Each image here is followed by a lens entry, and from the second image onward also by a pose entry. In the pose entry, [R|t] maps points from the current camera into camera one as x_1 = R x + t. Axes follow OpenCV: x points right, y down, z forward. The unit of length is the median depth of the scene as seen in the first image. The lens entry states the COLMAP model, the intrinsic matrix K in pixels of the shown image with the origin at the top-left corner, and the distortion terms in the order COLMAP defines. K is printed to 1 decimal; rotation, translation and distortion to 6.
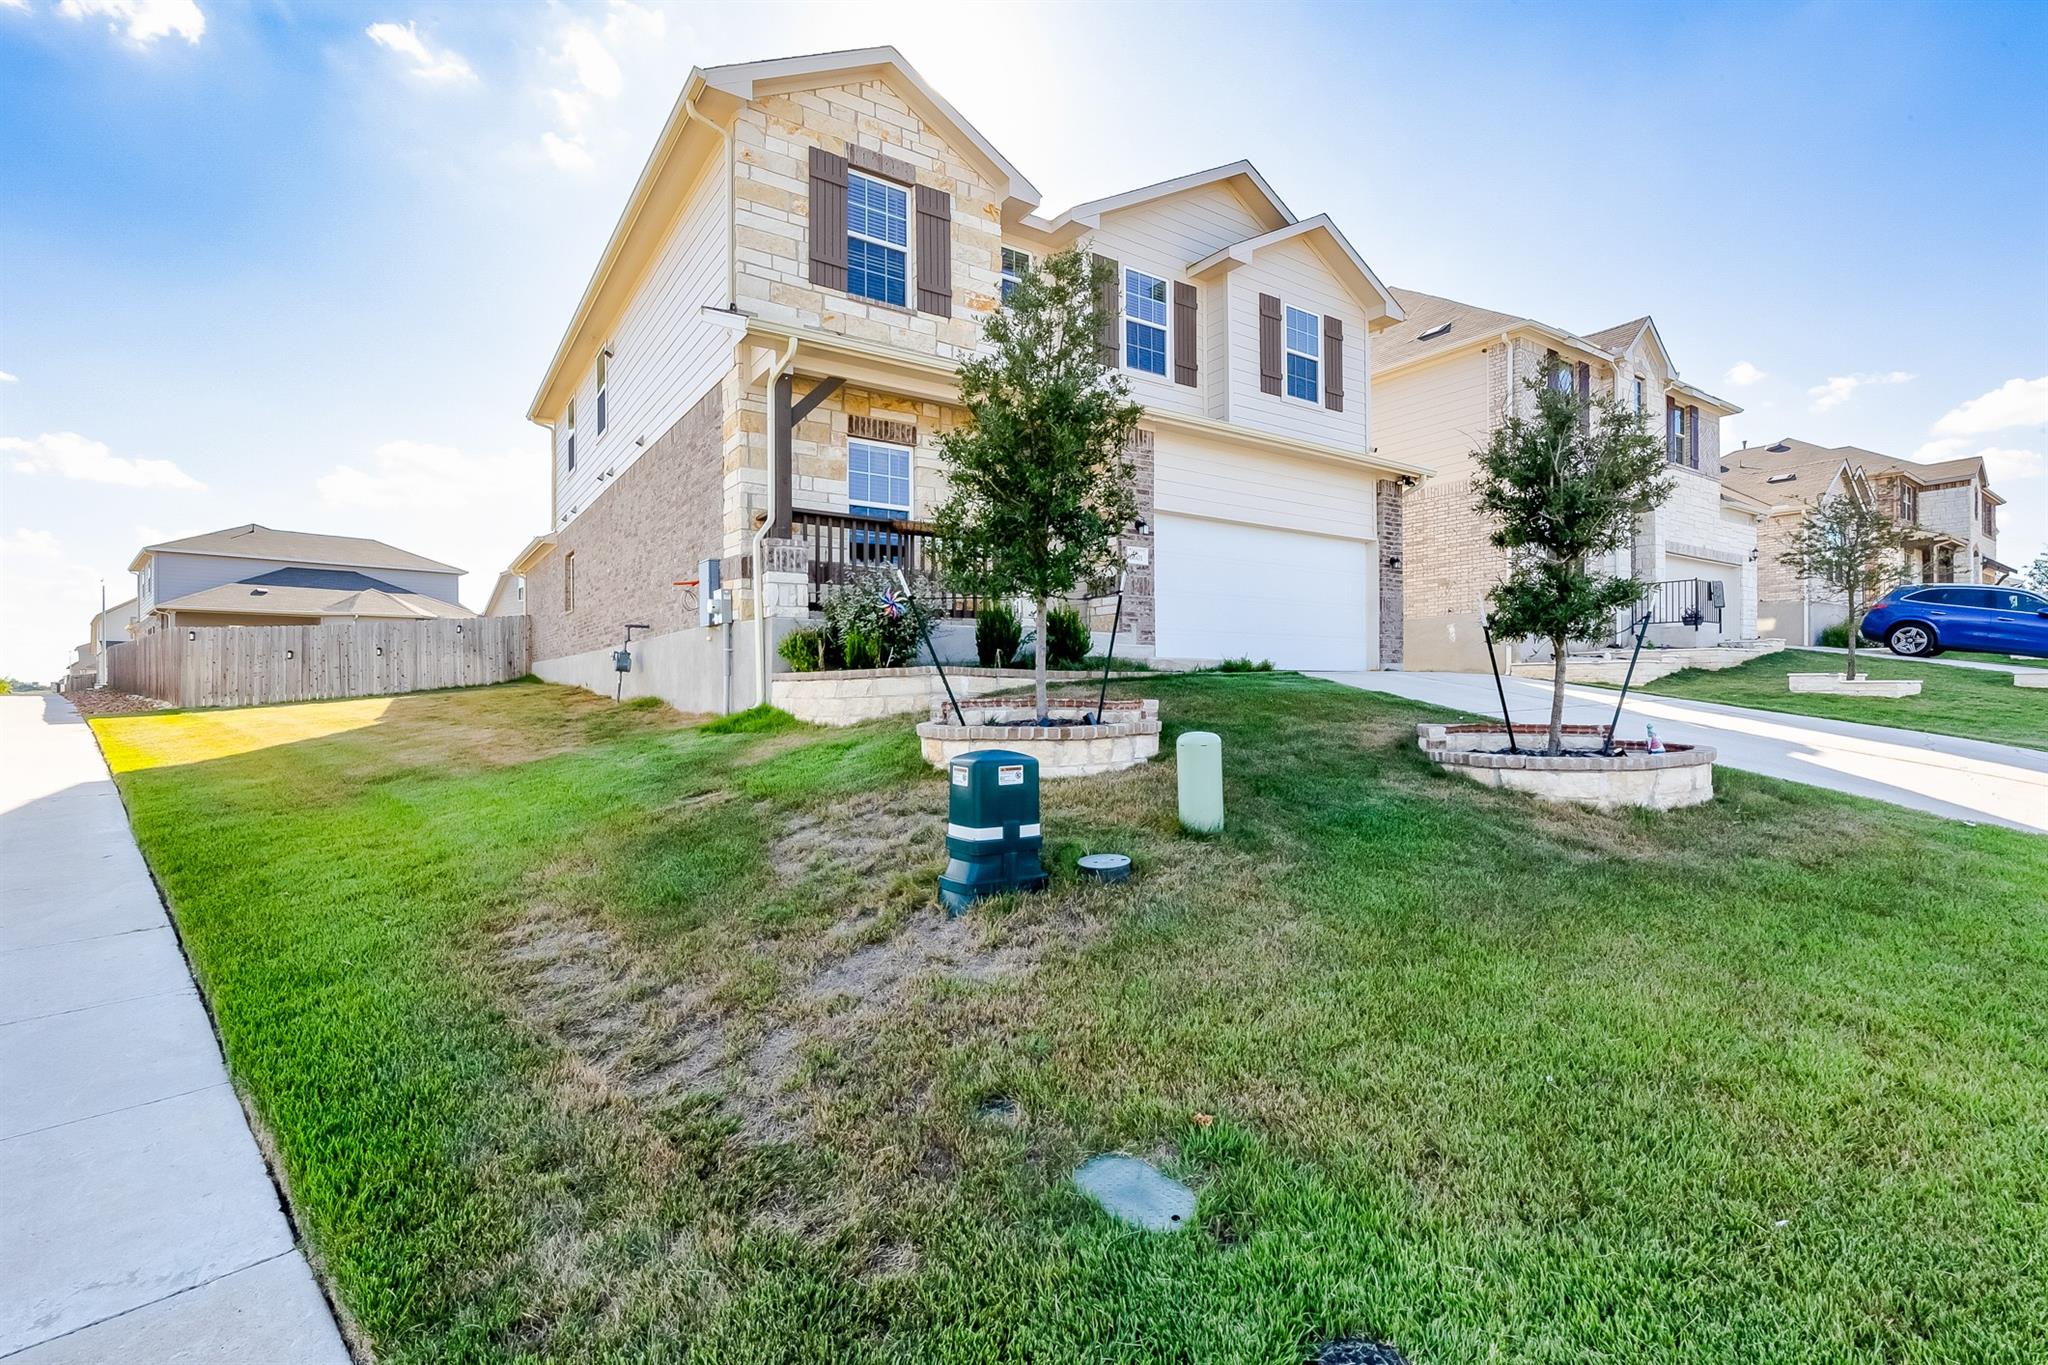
lens RADIAL K [[947.7, 0, 1048.7], [0, 947.7, 688.4], [0, 0, 1]] dist [-0.001151, -0.000526]
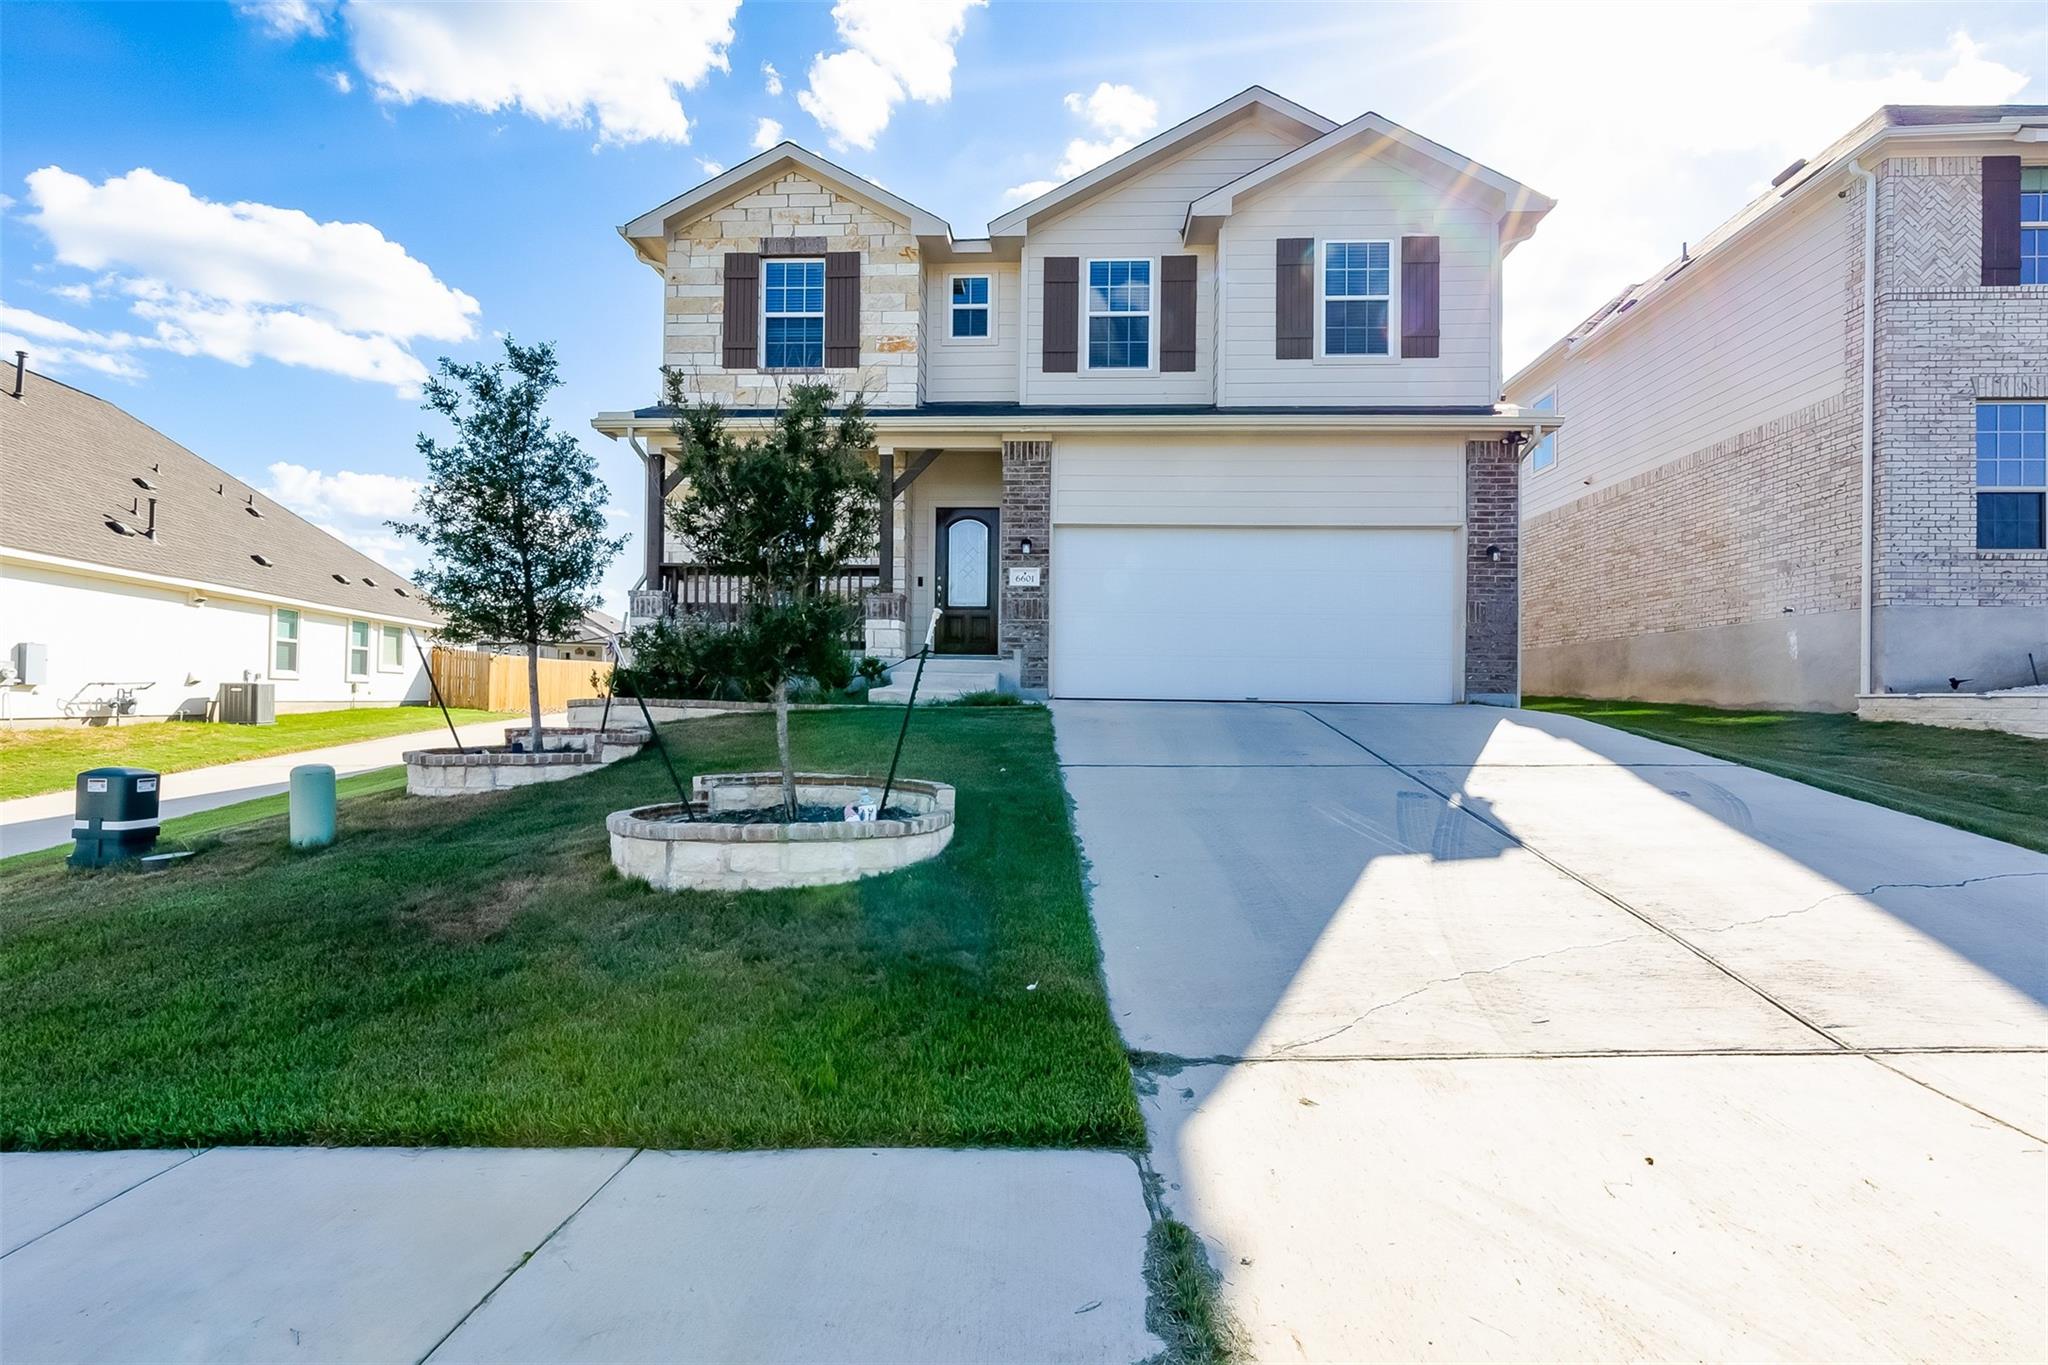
lens RADIAL K [[972.4, 0, 1024.8], [0, 972.4, 689.0], [0, 0, 1]] dist [-0.003101, -0.000828]
pose [[0.780684, 0.009181, -0.624858, 0.689923], [-0.017214, 0.999829, -0.006817, -0.023243], [0.624689, 0.016078, 0.780708, 0.254341]]
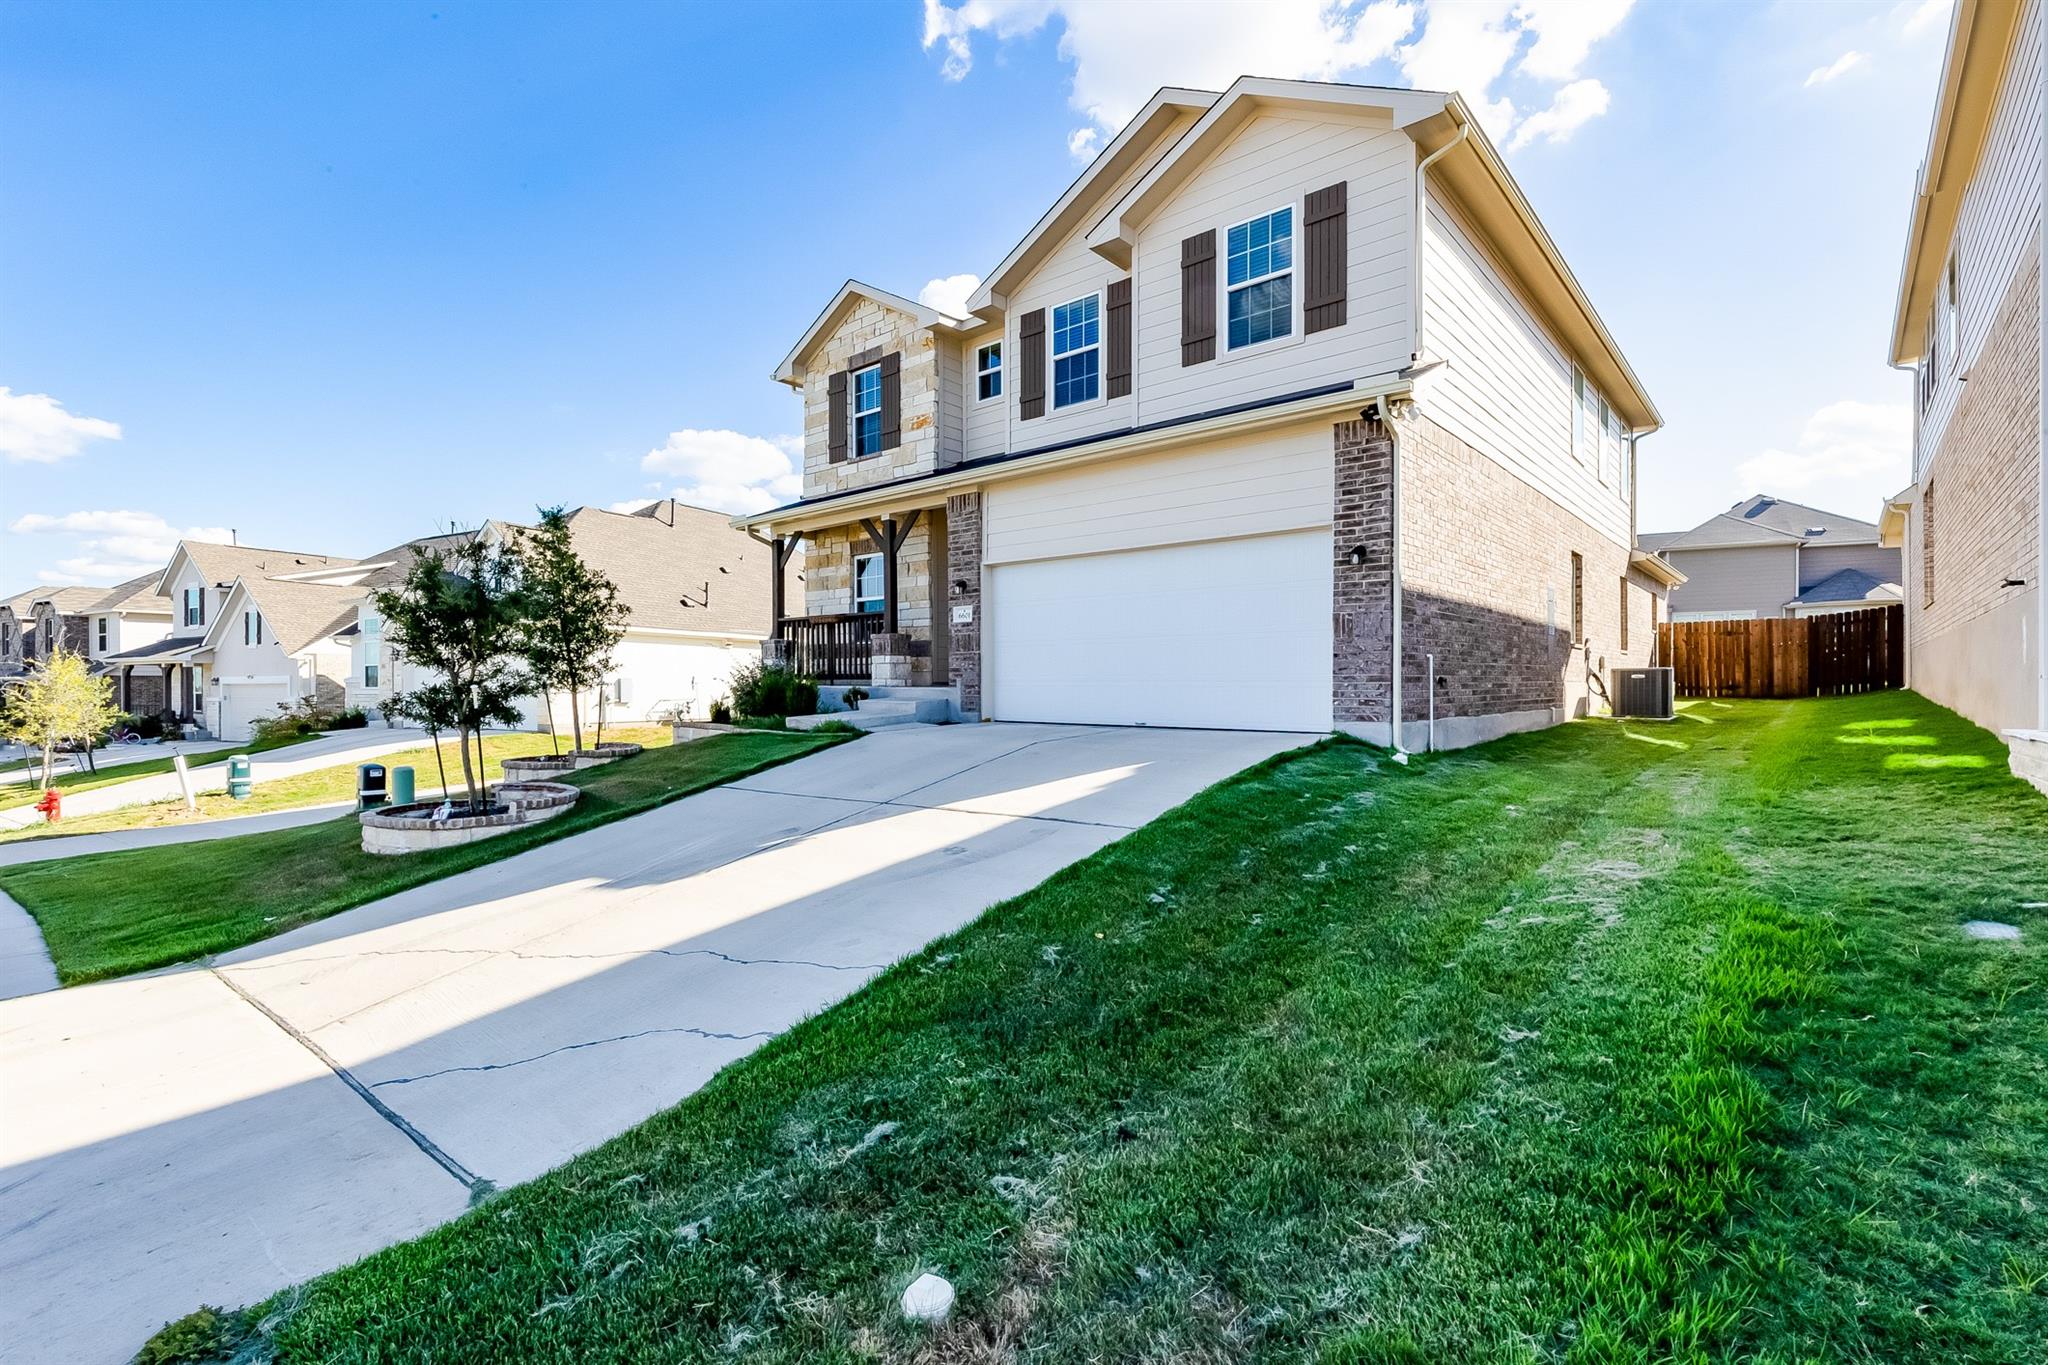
lens RADIAL K [[934.3, 0, 1024.6], [0, 934.3, 686.7], [0, 0, 1]] dist [0.003378, 0.000356]
pose [[0.226778, 0.008946, -0.973905, 1.124761], [0.000332, 0.999957, 0.009263, -0.068419], [0.973947, -0.002424, 0.226765, 0.828500]]
